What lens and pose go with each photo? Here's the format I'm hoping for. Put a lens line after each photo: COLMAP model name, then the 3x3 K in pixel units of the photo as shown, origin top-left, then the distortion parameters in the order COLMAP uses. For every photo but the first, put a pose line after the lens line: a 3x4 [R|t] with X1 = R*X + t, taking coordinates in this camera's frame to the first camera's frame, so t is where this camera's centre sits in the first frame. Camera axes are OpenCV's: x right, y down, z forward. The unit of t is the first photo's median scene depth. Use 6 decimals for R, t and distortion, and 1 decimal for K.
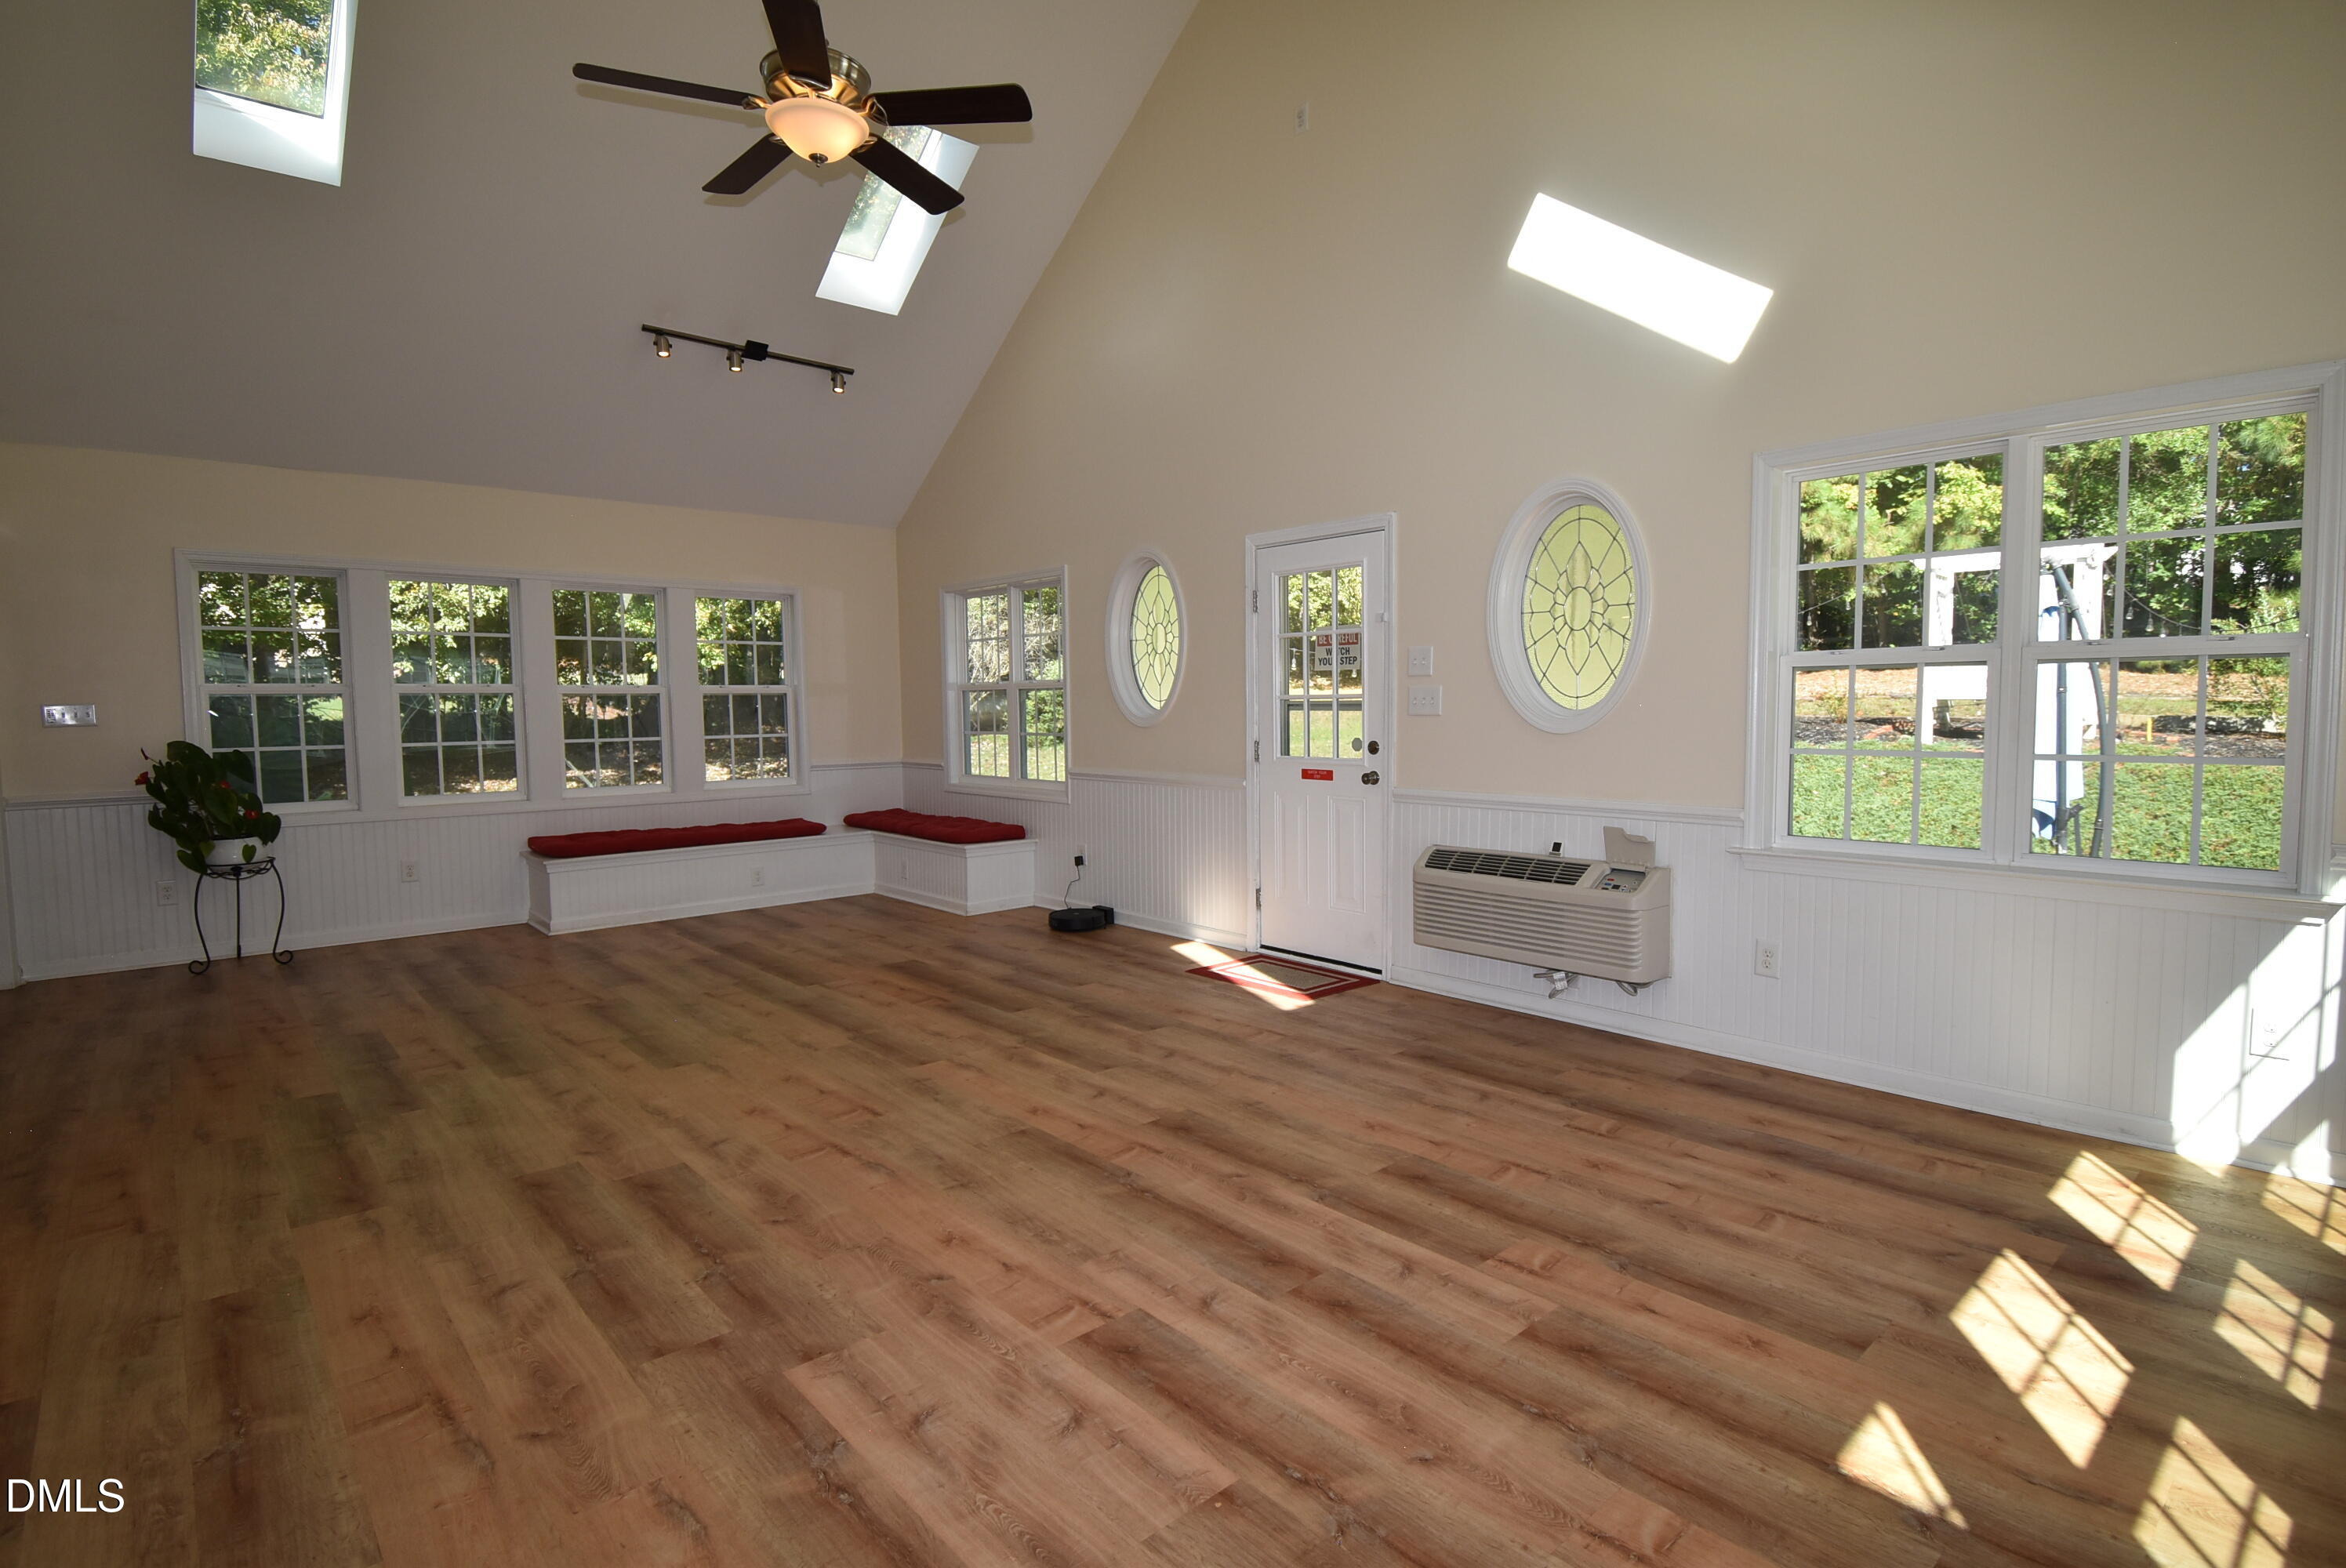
lens RADIAL K [[1145.7, 0, 1207.7], [0, 1145.7, 790.0], [0, 0, 1]] dist [0.025345, -0.033530]
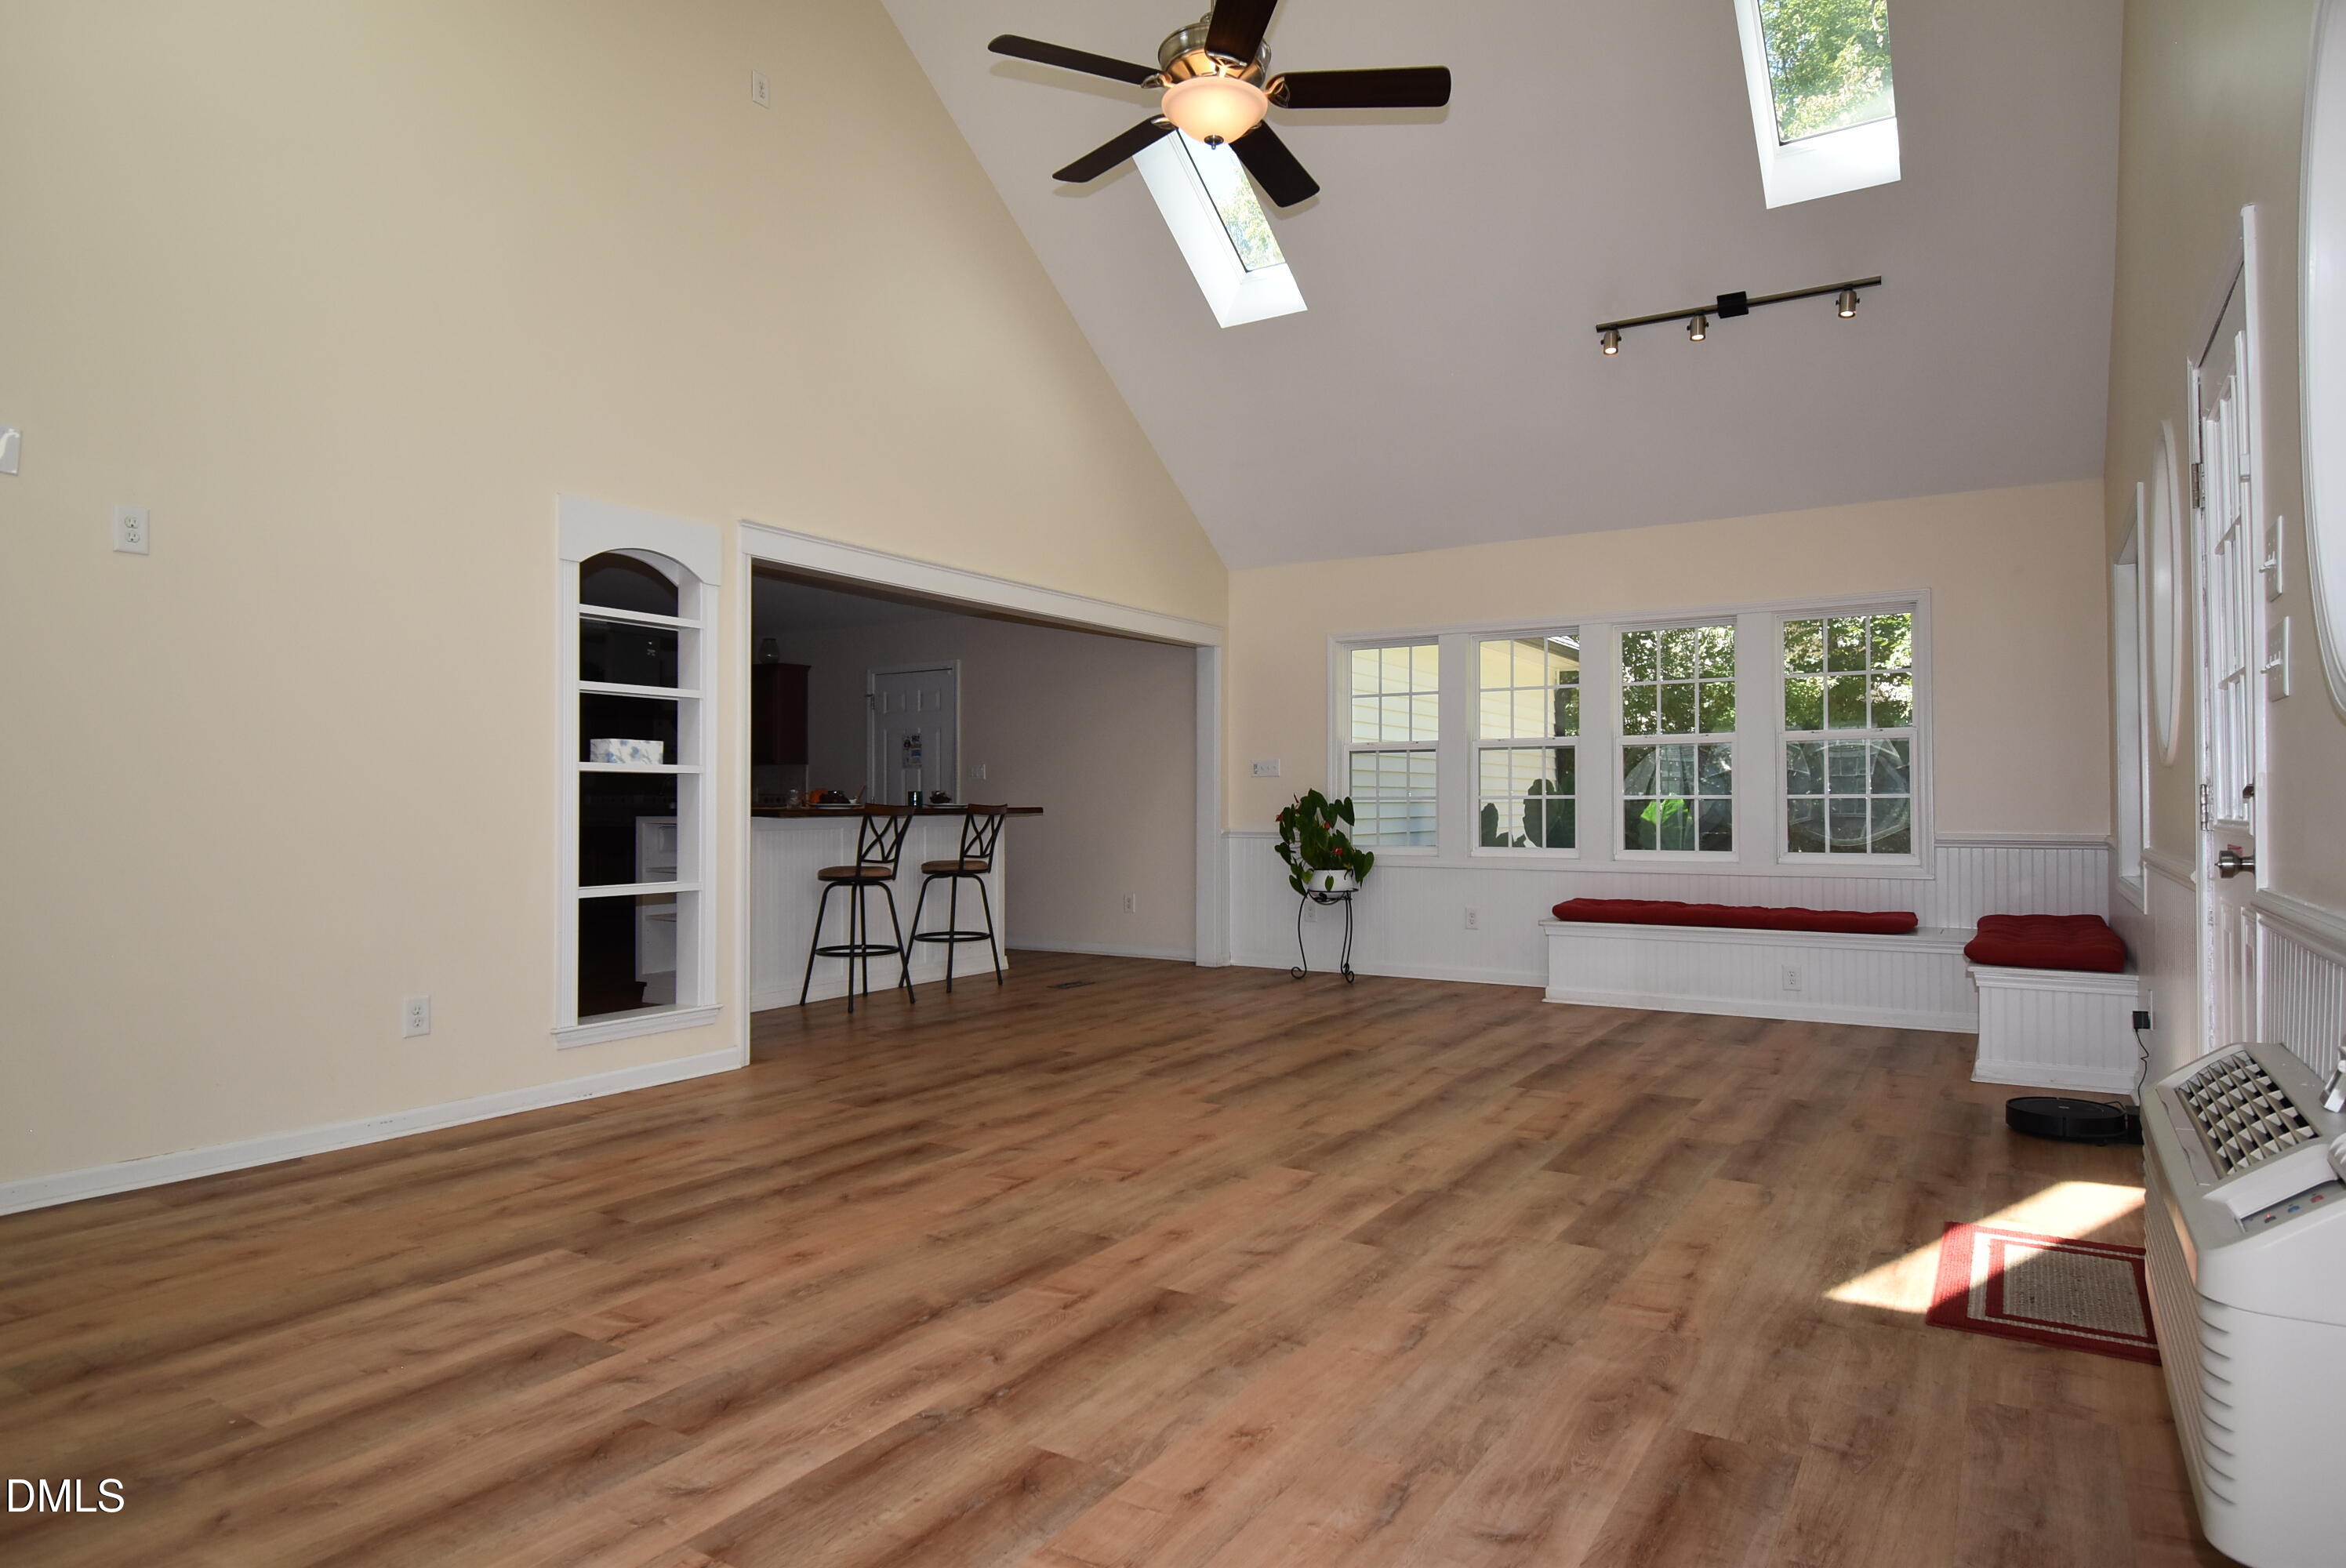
lens RADIAL K [[1345.7, 0, 1173.0], [0, 1345.7, 784.0], [0, 0, 1]] dist [-0.000682, -0.000462]
pose [[0.263436, -0.007537, -0.964647, 0.728981], [-0.072621, 0.996977, -0.027622, 0.004583], [0.961939, 0.077330, 0.262093, 0.748816]]
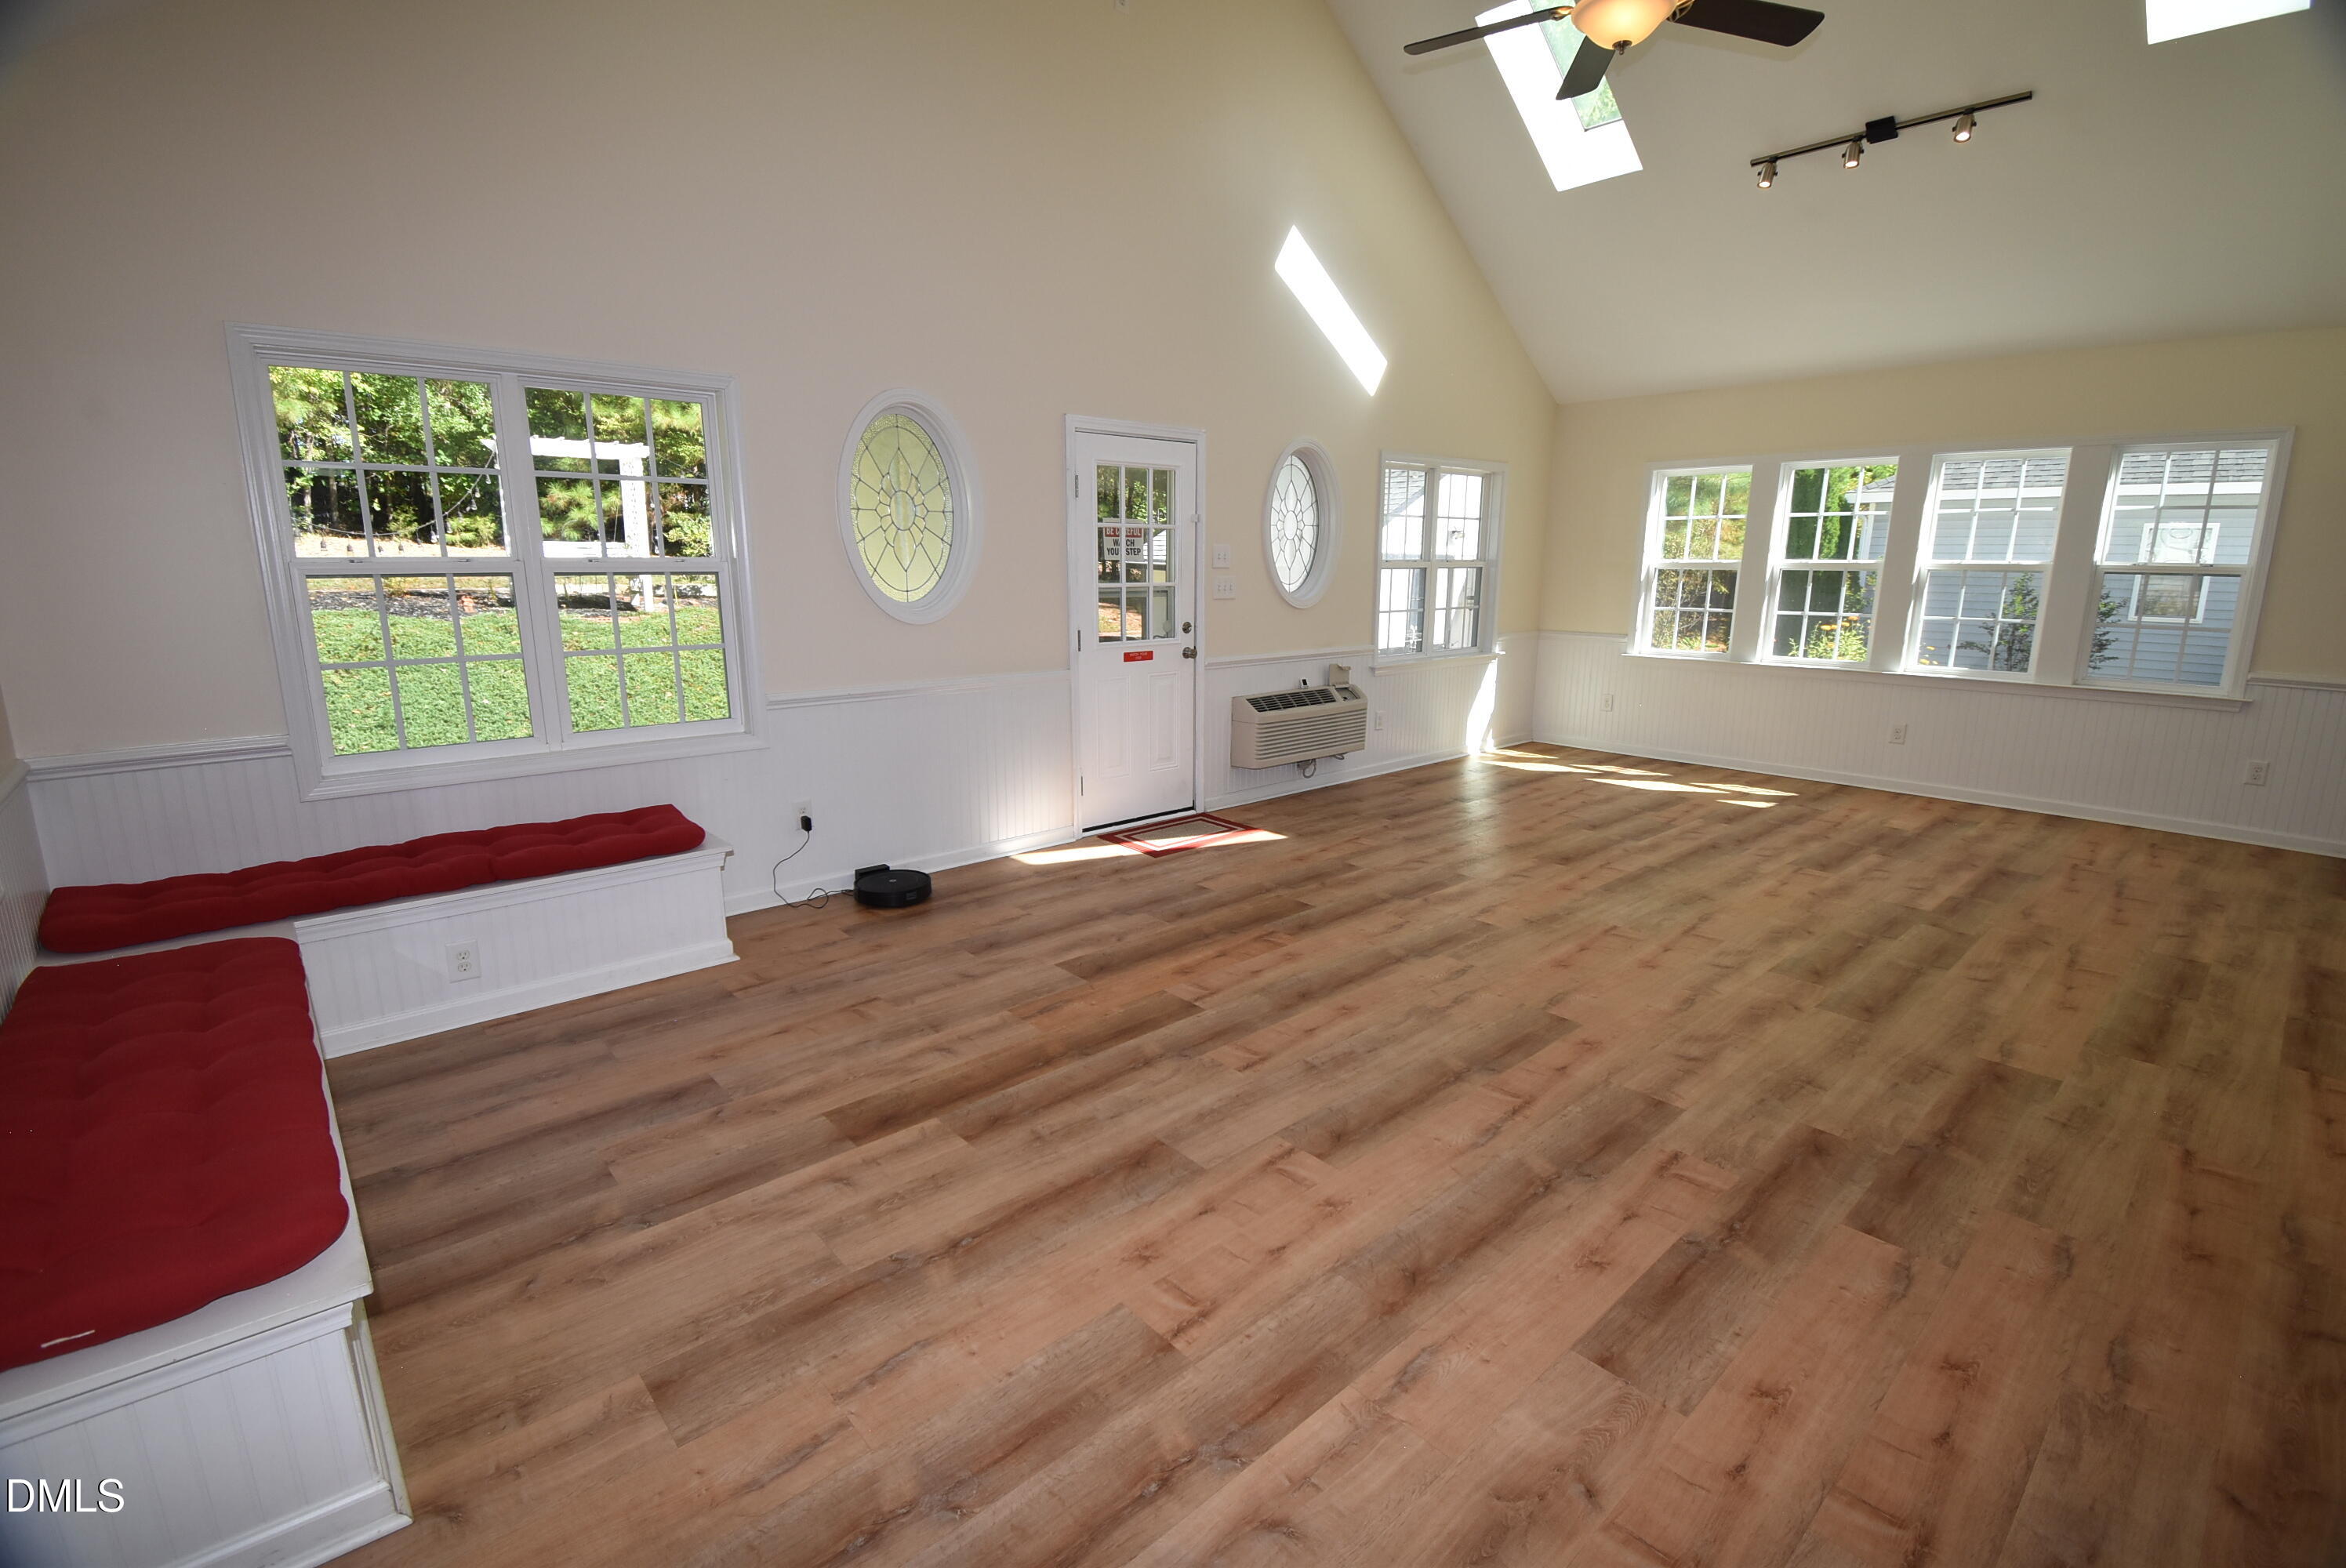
lens RADIAL K [[1024.9, 0, 1173.0], [0, 1024.9, 784.0], [0, 0, 1]] dist [0.029922, -0.031189]
pose [[0.015832, -0.206776, 0.978260, -1.396860], [0.071015, 0.976145, 0.205179, -0.145928], [-0.997350, 0.066223, 0.030139, 1.457606]]
